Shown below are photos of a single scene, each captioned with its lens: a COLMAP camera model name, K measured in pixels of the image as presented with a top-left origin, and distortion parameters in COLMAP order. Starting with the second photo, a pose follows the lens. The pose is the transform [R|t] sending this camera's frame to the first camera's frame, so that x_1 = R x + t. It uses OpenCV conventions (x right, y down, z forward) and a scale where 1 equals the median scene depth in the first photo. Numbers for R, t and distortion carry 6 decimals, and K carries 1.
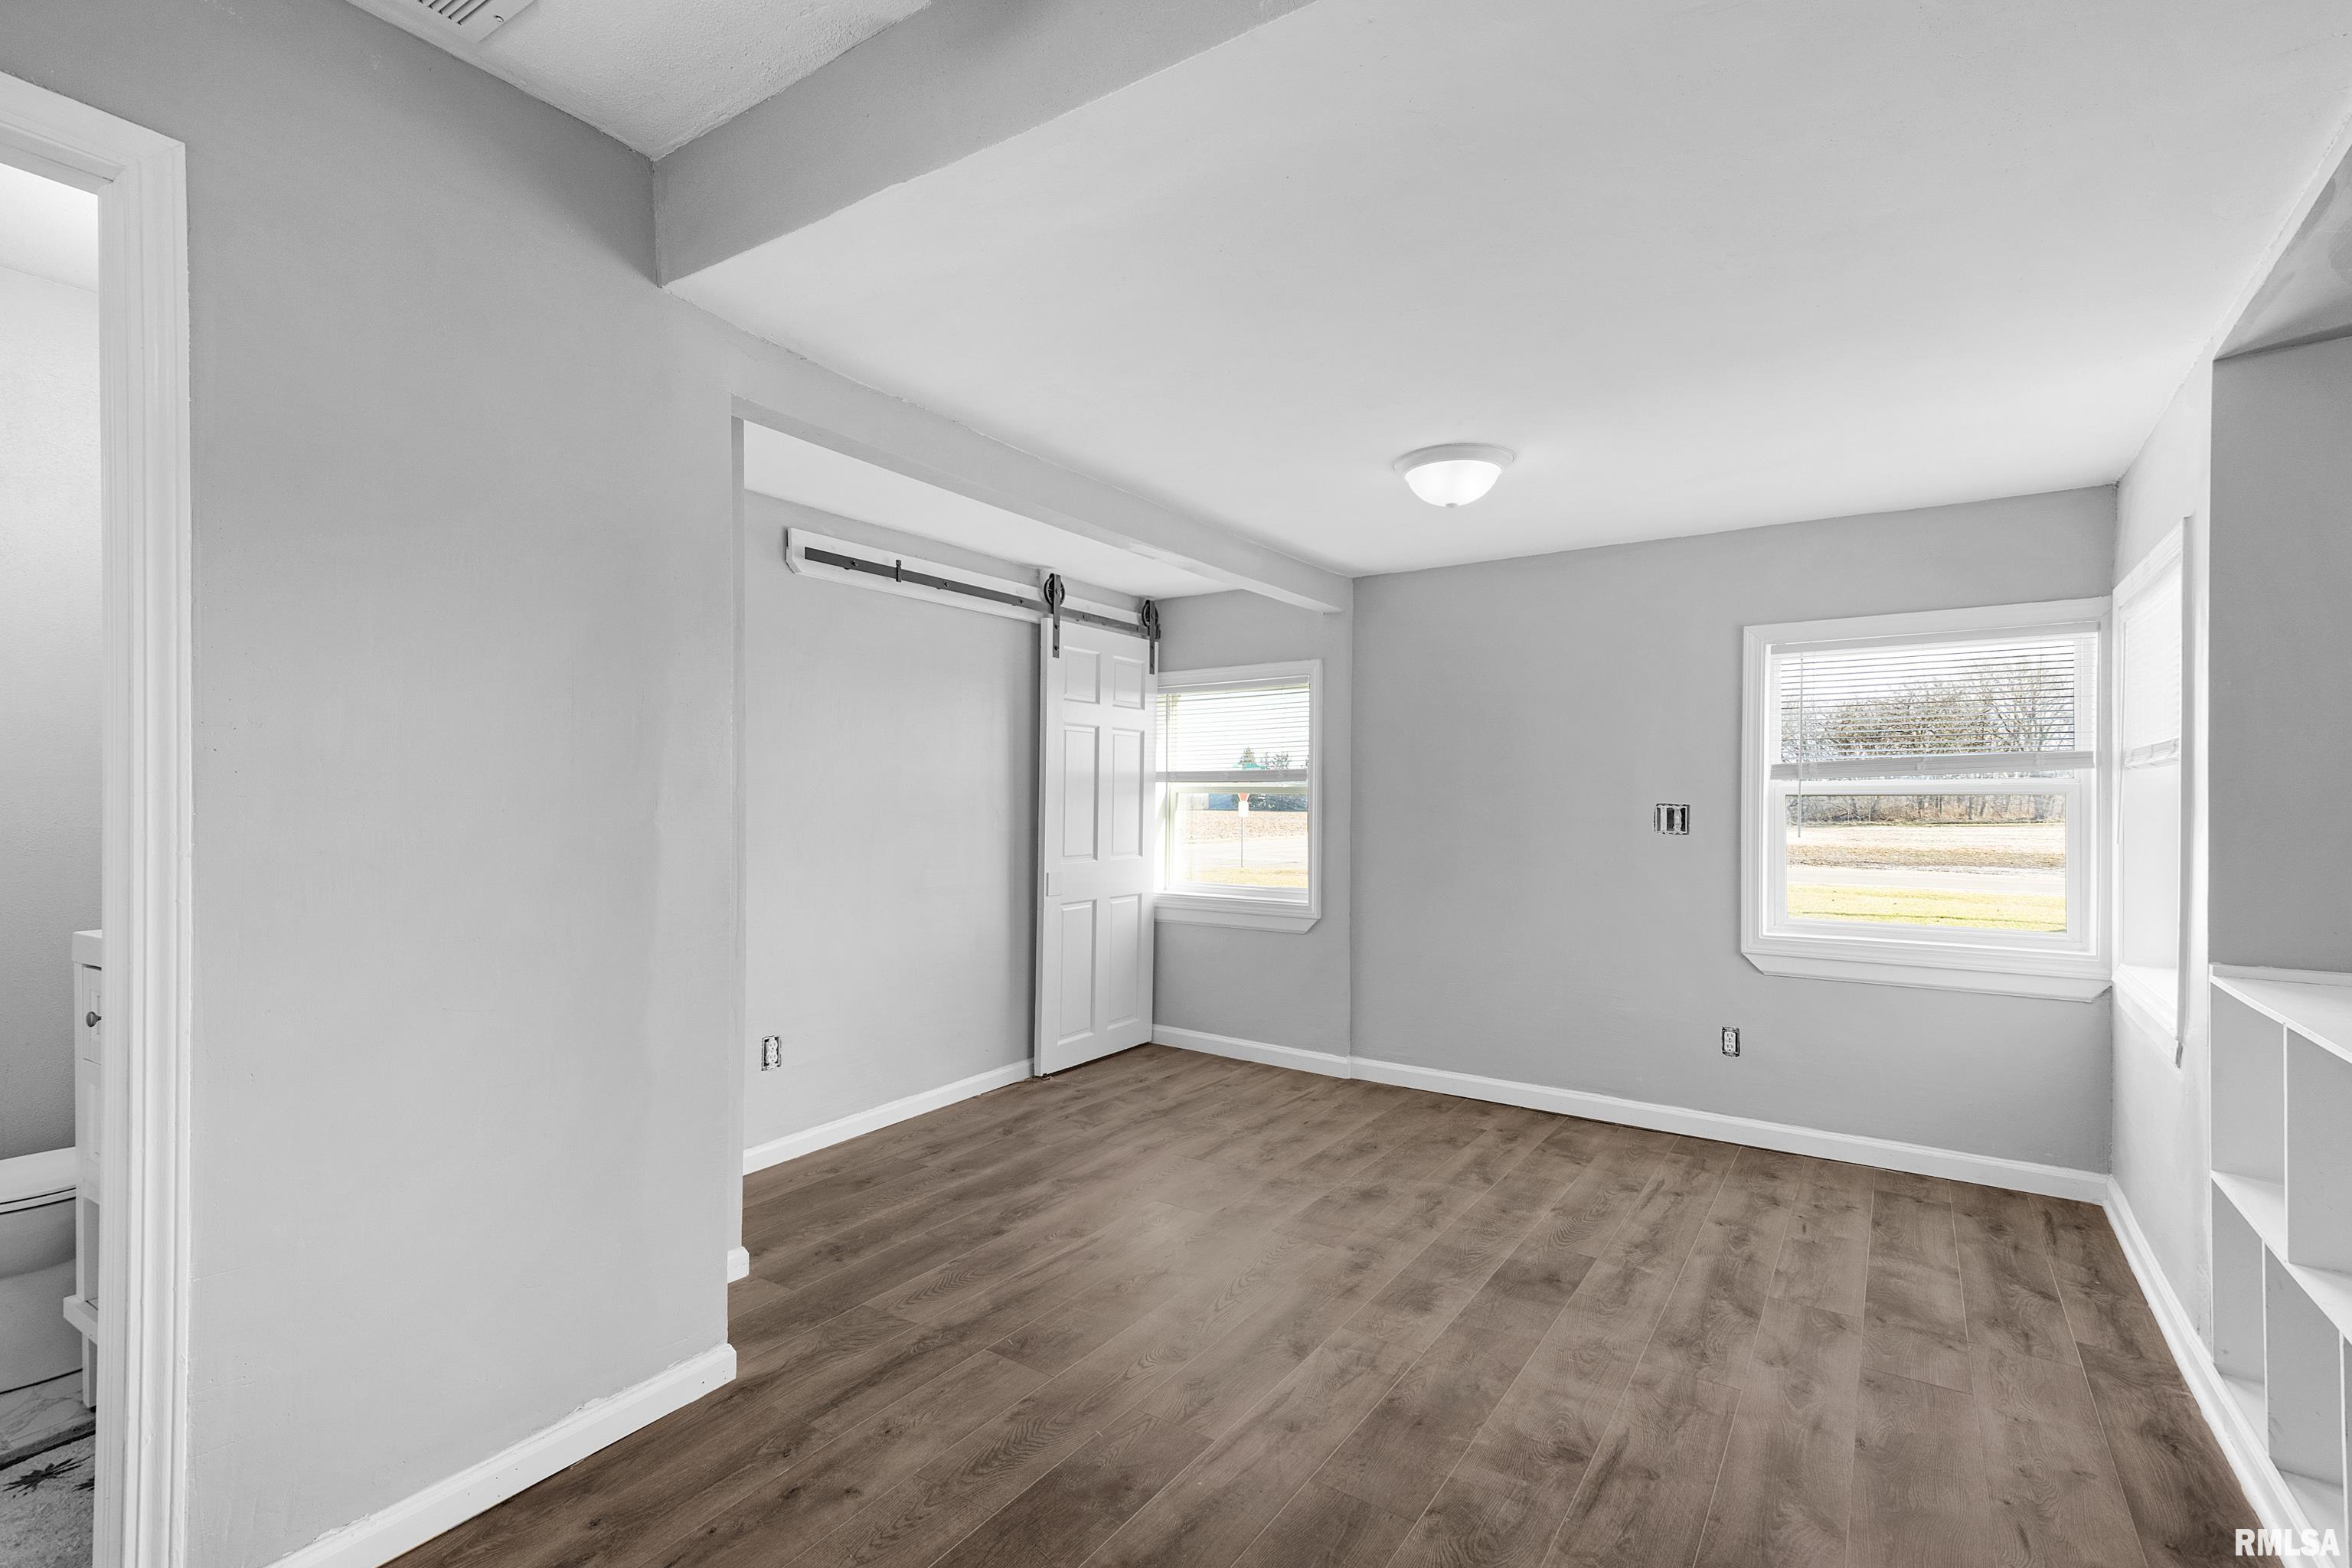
lens RADIAL K [[1086.9, 0, 1176.0], [0, 1086.9, 784.0], [0, 0, 1]] dist [-0.011703, -0.001448]
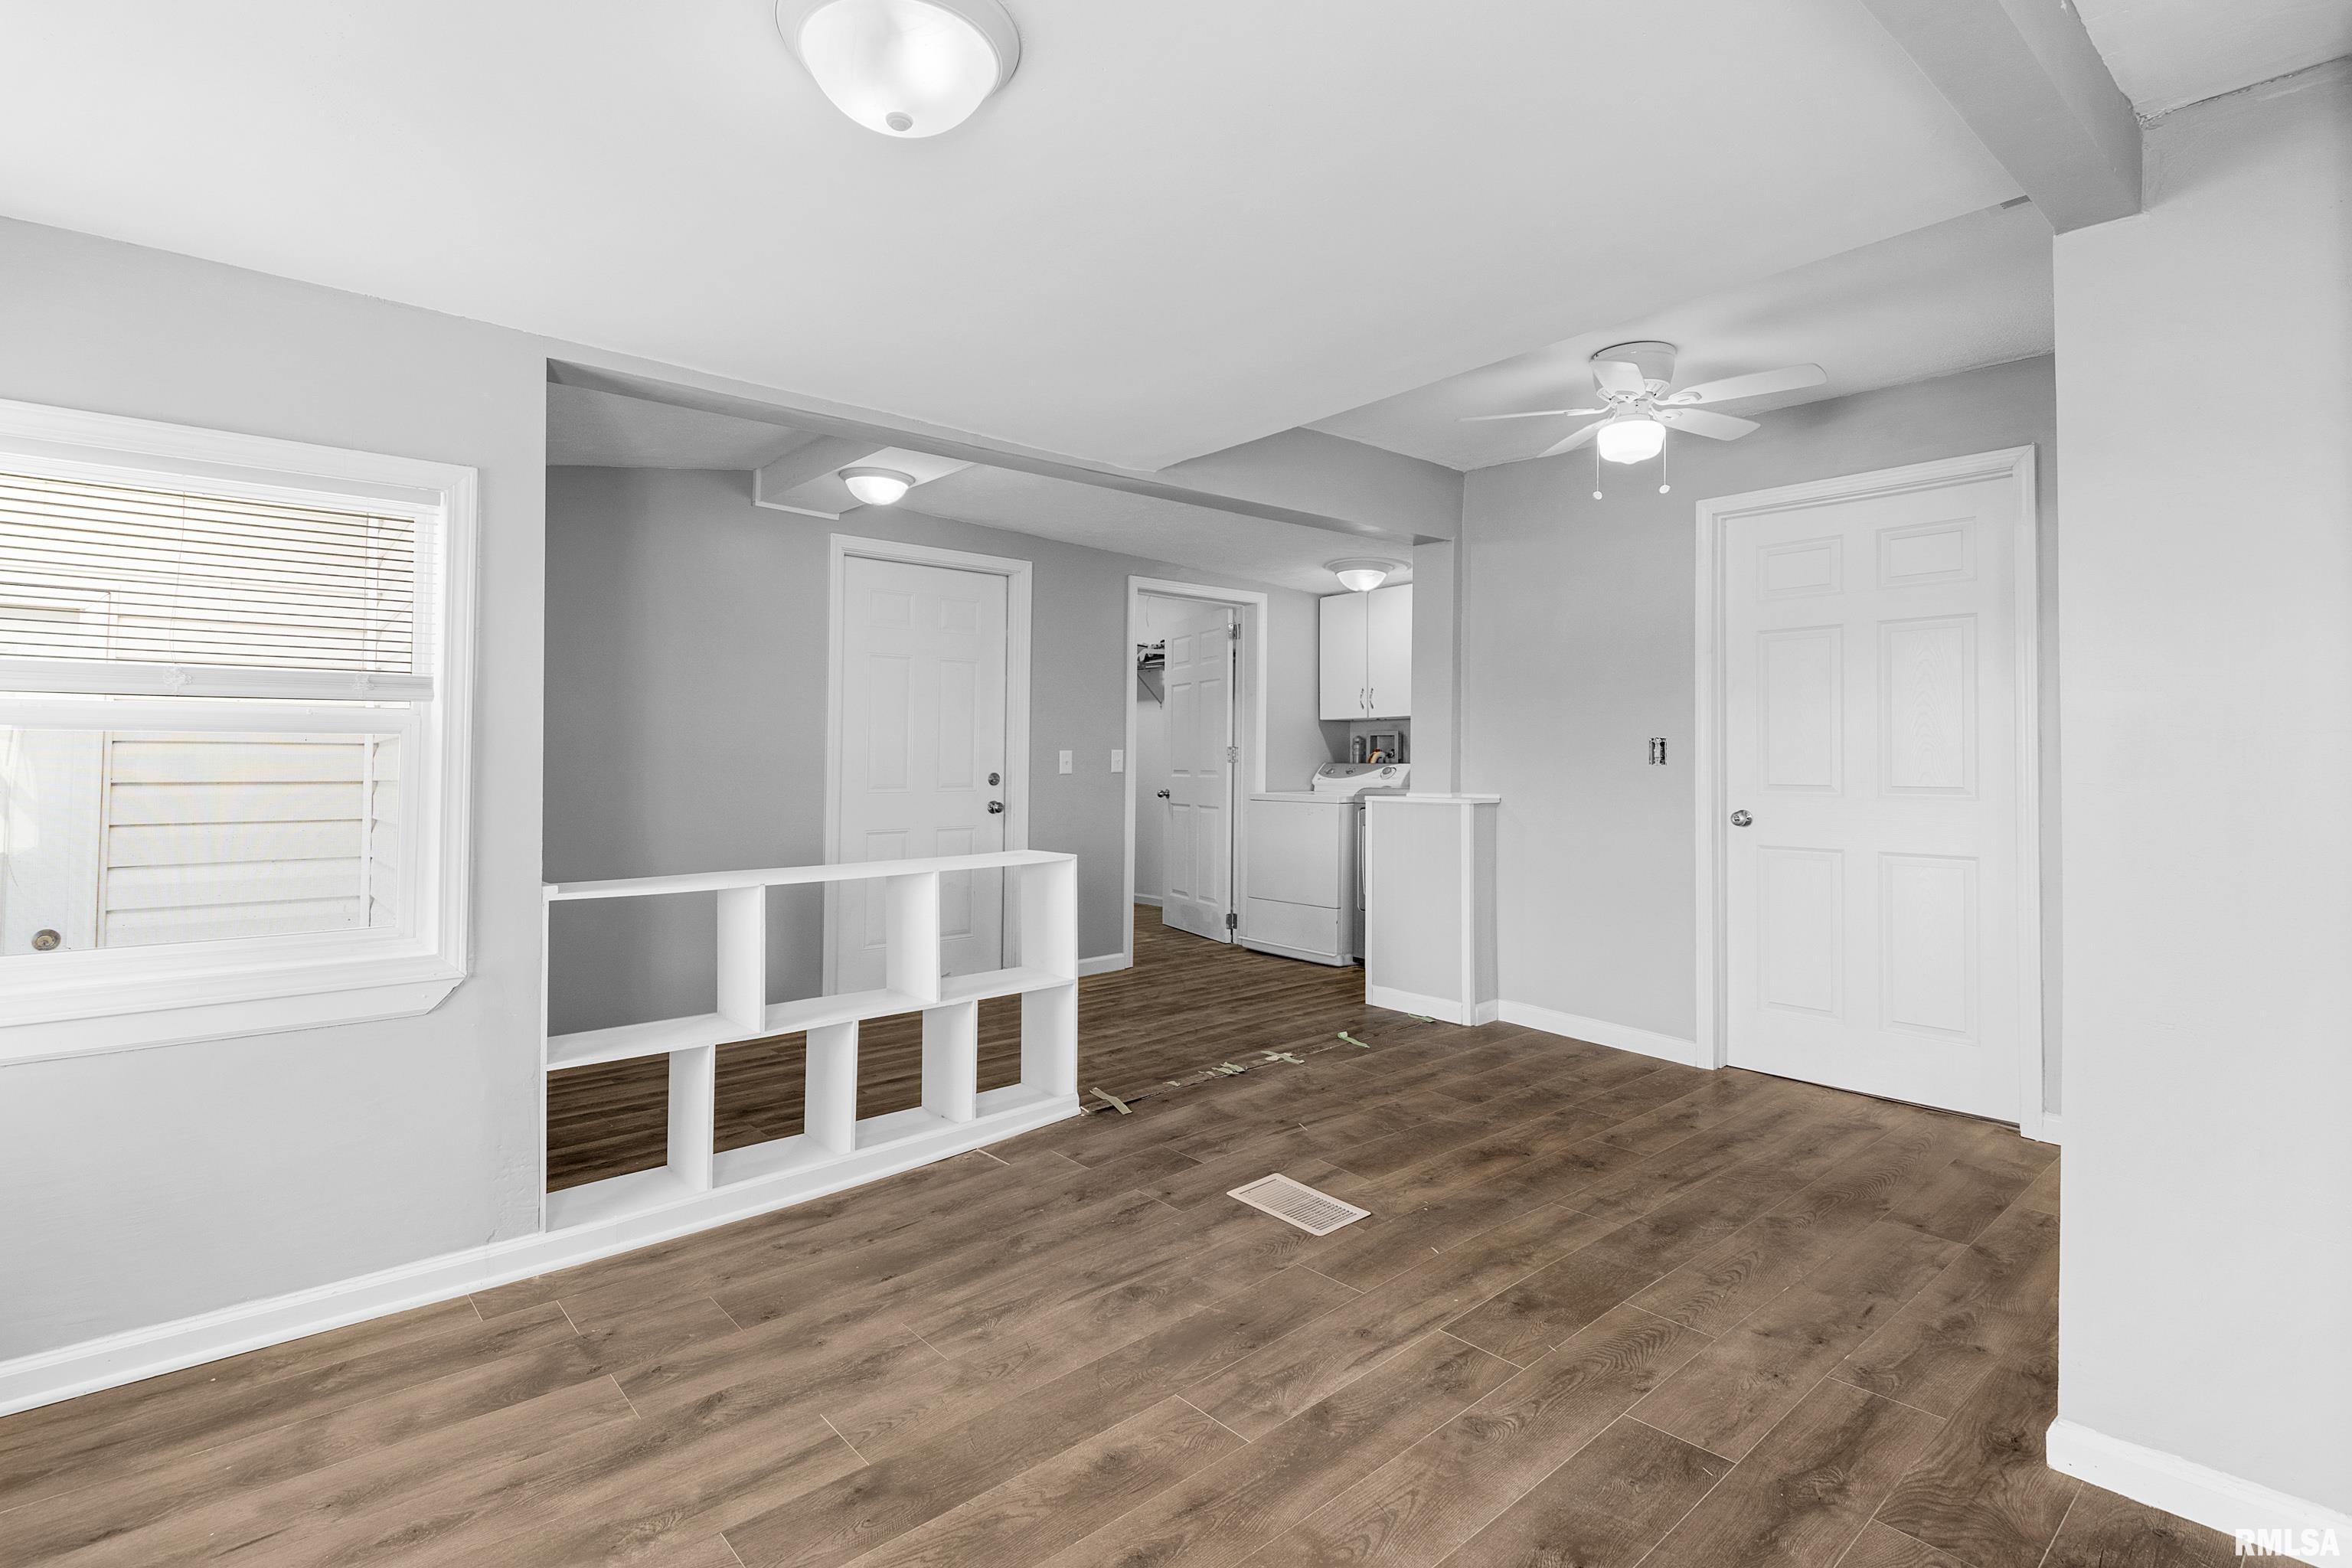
lens RADIAL K [[1086.9, 0, 1176.0], [0, 1086.9, 784.0], [0, 0, 1]] dist [-0.011703, -0.001448]
pose [[-0.964629, -0.006192, 0.263539, 0.007288], [-0.003482, 0.999936, 0.010749, 0.040626], [-0.263589, 0.009451, -0.964589, 1.907045]]
